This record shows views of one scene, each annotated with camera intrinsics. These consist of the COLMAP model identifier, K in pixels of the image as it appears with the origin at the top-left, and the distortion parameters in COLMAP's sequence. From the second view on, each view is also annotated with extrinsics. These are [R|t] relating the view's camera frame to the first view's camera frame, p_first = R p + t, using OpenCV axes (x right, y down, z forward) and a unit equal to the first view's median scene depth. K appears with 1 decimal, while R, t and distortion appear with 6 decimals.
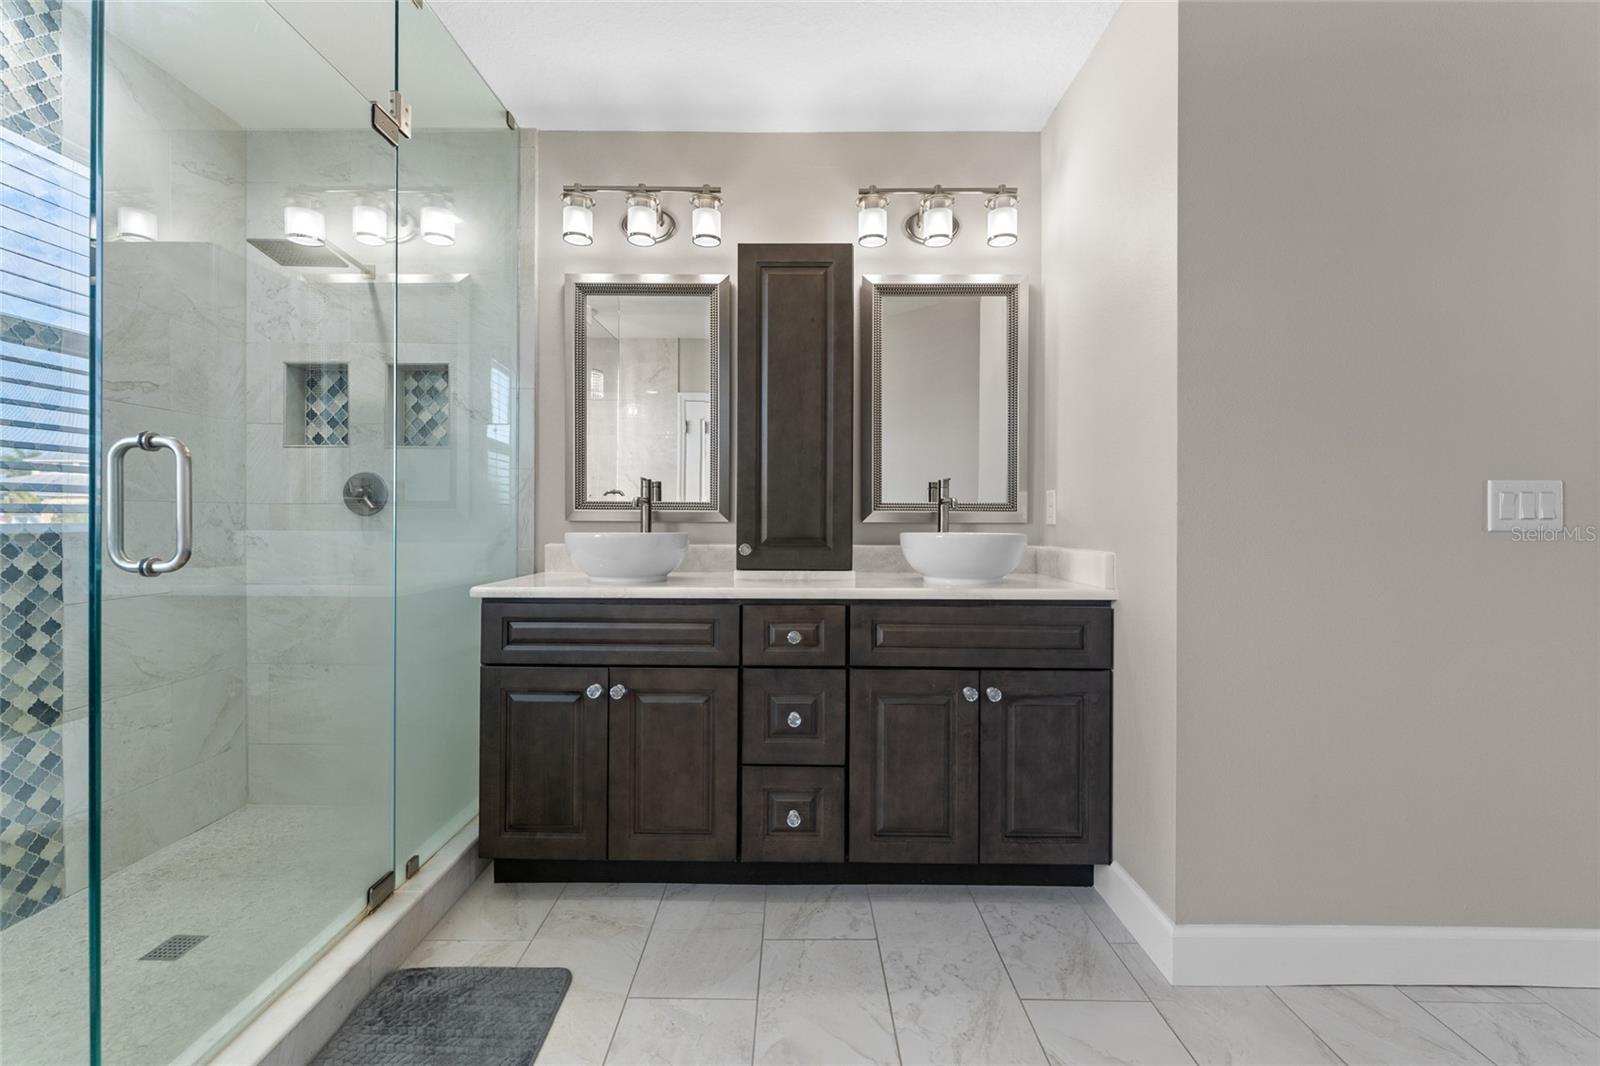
lens RADIAL K [[639.8, 0, 796.6], [0, 639.8, 517.4], [0, 0, 1]] dist [-0.002759, 0.000464]
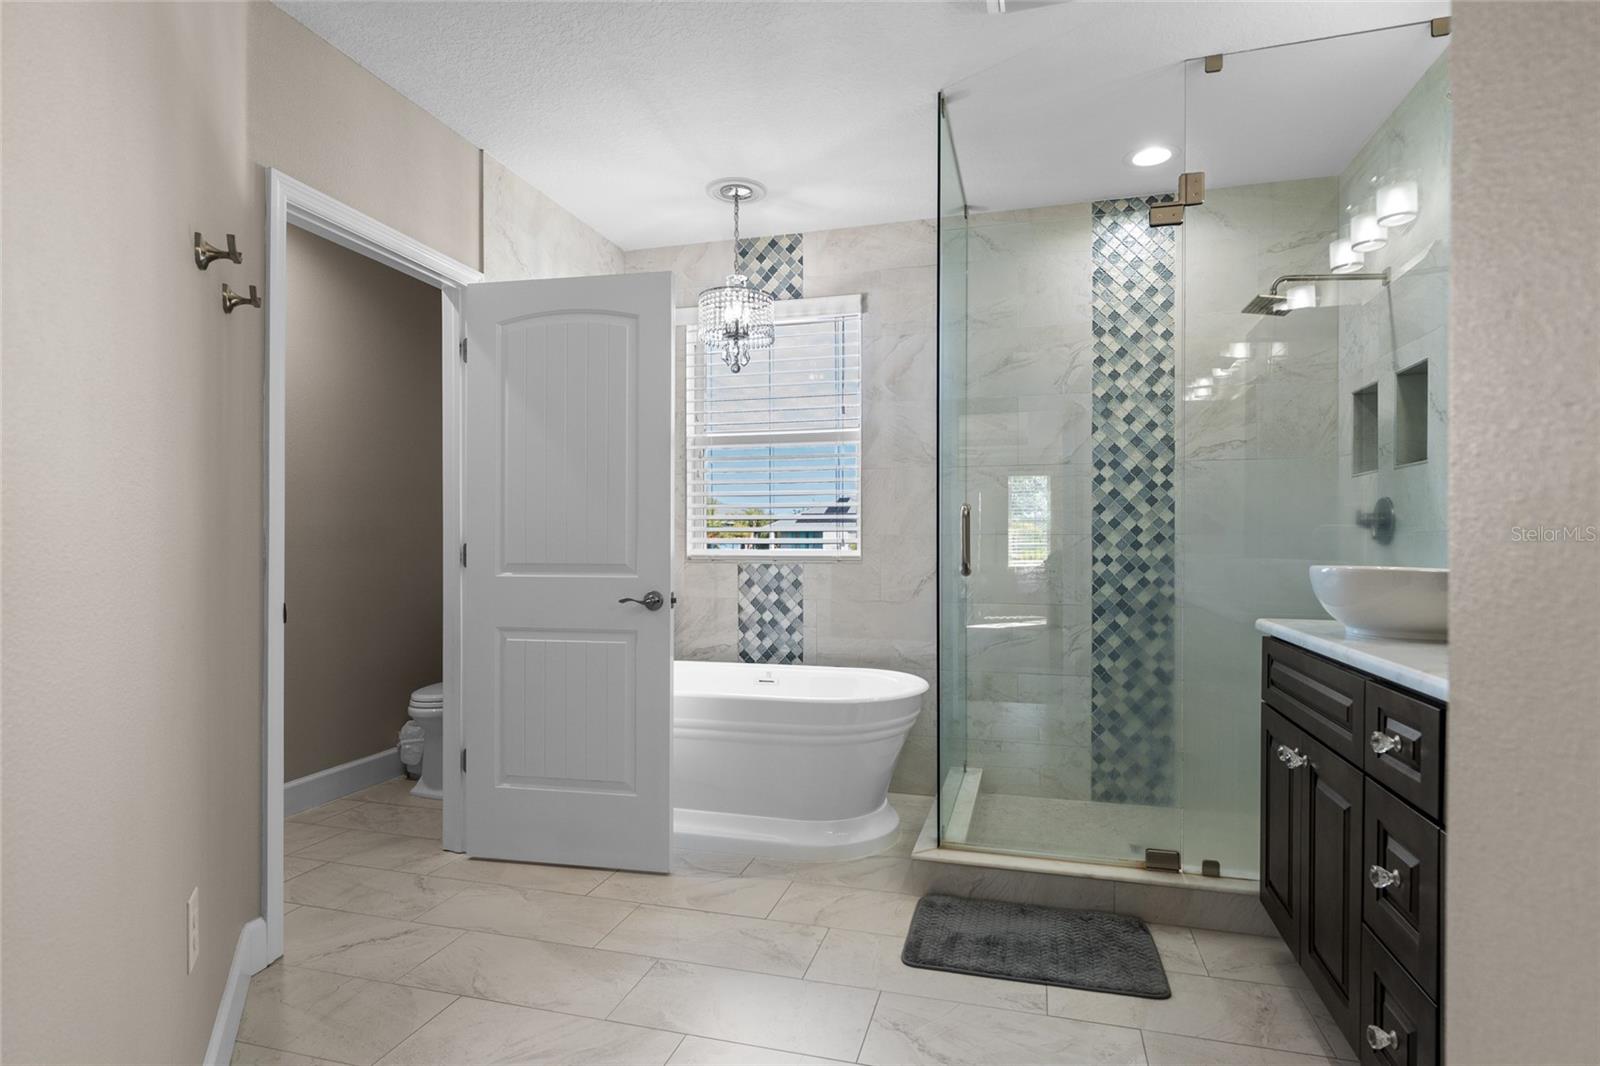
lens RADIAL K [[833.2, 0, 798.4], [0, 833.2, 545.3], [0, 0, 1]] dist [0.000423, 0.000260]
pose [[-0.264684, -0.000163, -0.964335, 0.796311], [-0.001024, 0.999999, 0.000112, -0.002280], [0.964335, 0.001017, -0.264684, 0.584636]]
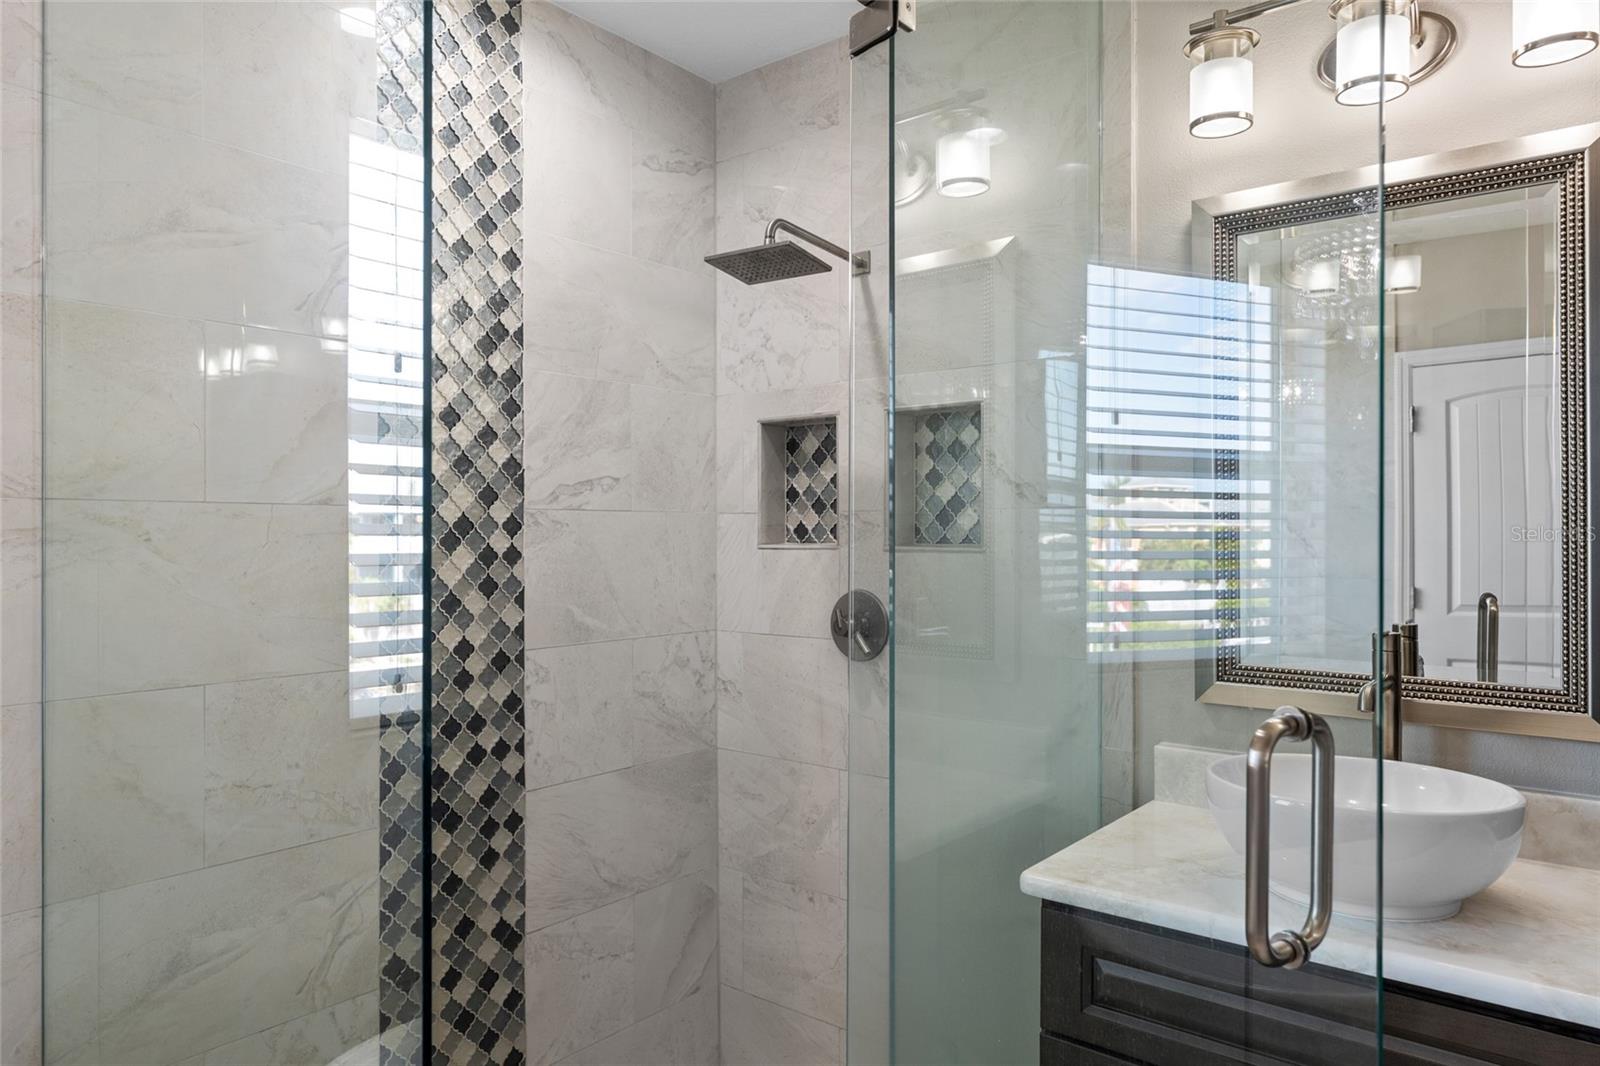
lens RADIAL K [[1027.3, 0, 795.2], [0, 1027.3, 530.4], [0, 0, 1]] dist [0.003406, 0.000082]
pose [[0.783724, -0.006427, -0.621076, -0.126850], [0.003175, 0.999975, -0.006341, -0.140356], [0.621101, 0.002997, 0.783725, 0.215168]]
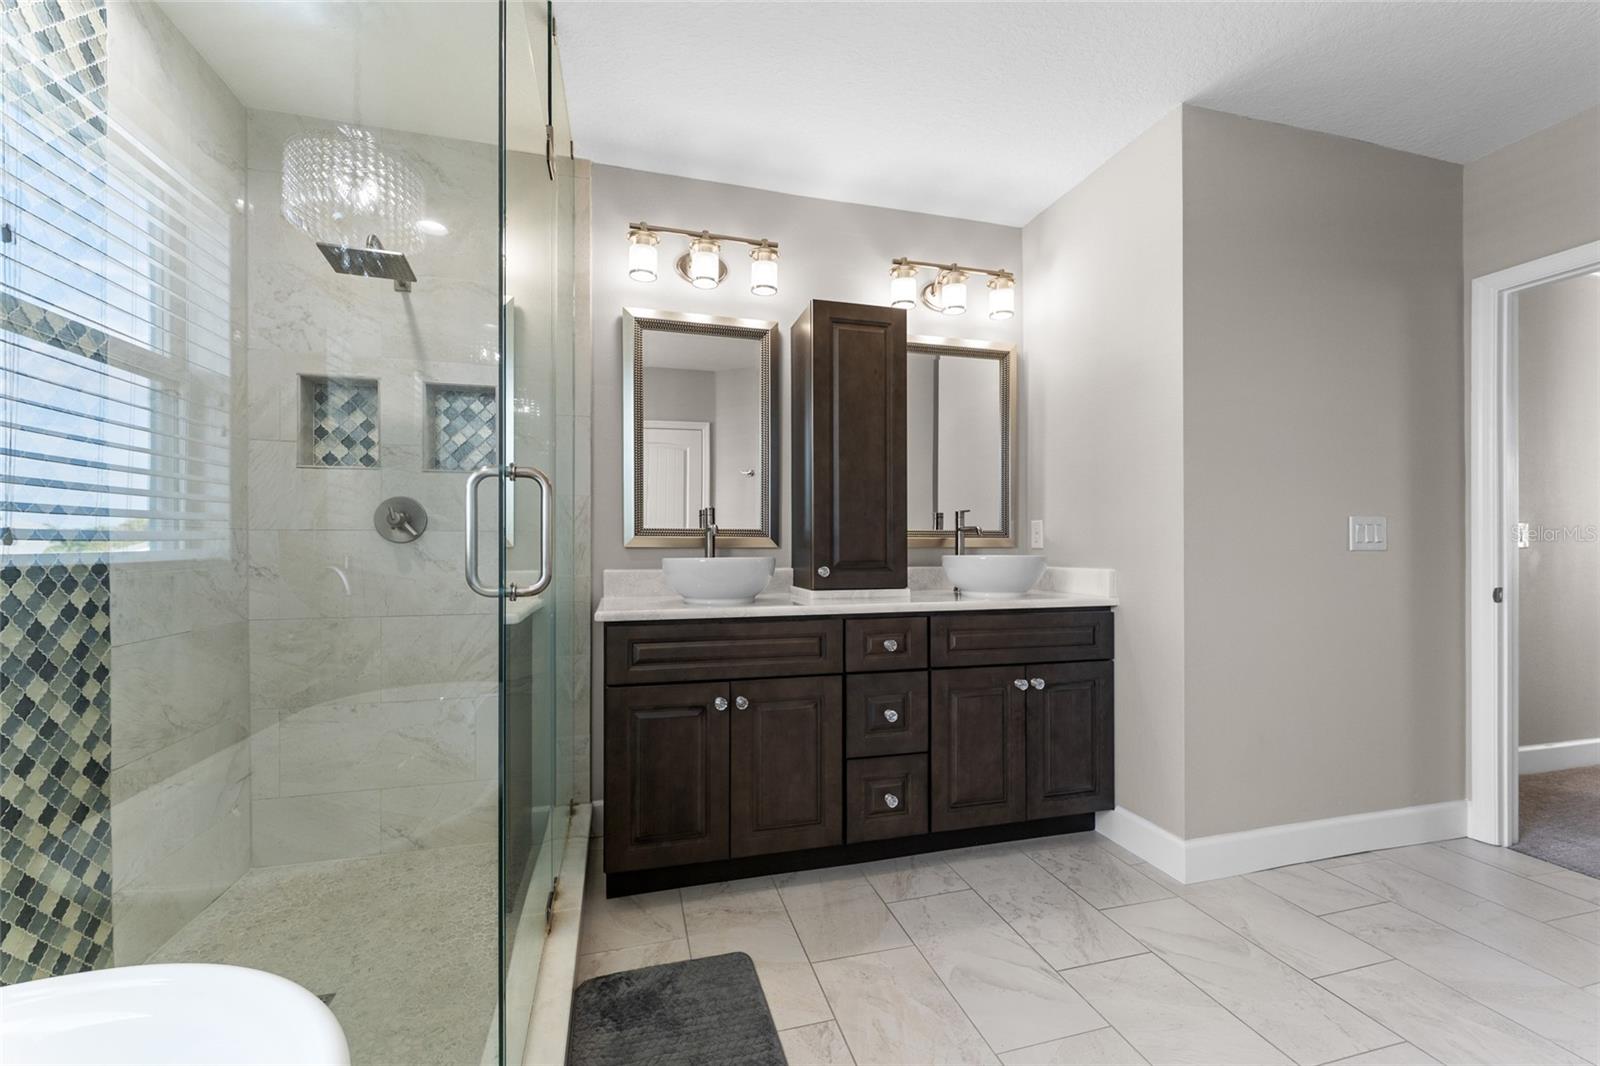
lens RADIAL K [[639.0, 0, 792.2], [0, 639.0, 541.3], [0, 0, 1]] dist [0.000375, -0.000594]
pose [[0.963197, -0.002390, 0.268787, -0.428298], [0.003342, 0.999990, -0.003086, -0.000204], [-0.268777, 0.003871, 0.963195, -0.068672]]
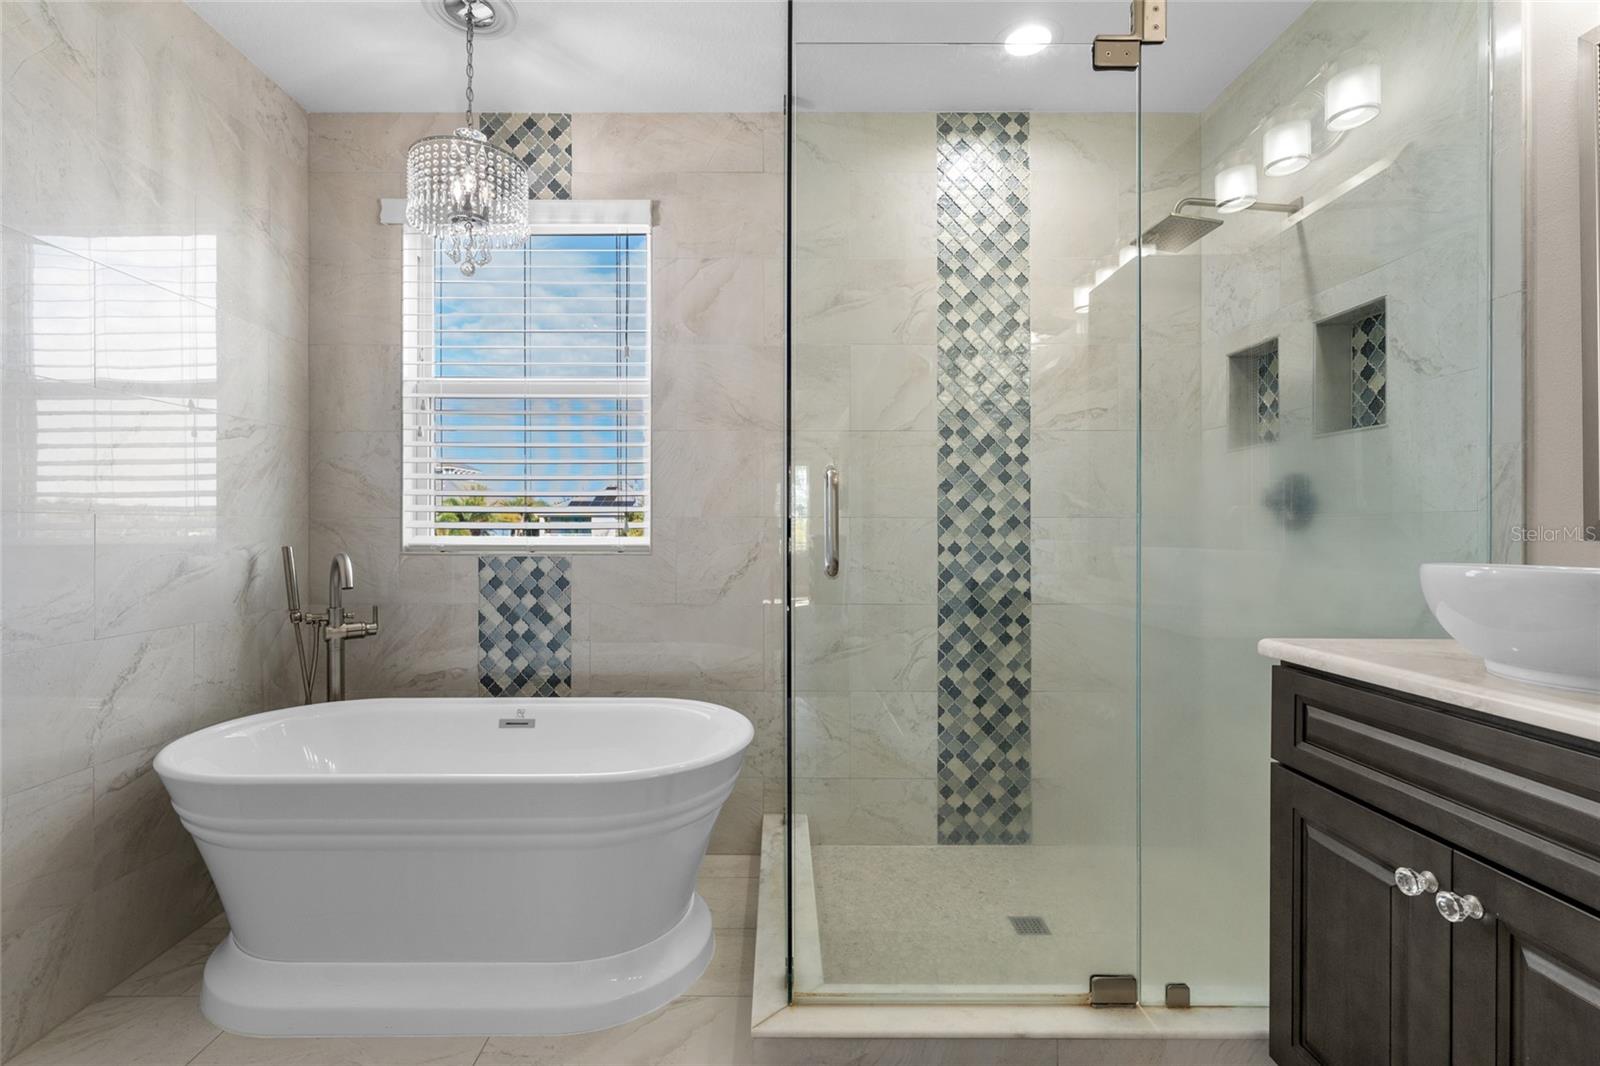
lens RADIAL K [[734.3, 0, 775.4], [0, 734.3, 526.0], [0, 0, 1]] dist [-0.001131, -0.000065]
pose [[0.006717, -0.006609, -0.999956, 0.223402], [-0.000745, 0.999978, -0.006614, -0.002416], [0.999977, 0.000790, 0.006712, 0.433556]]
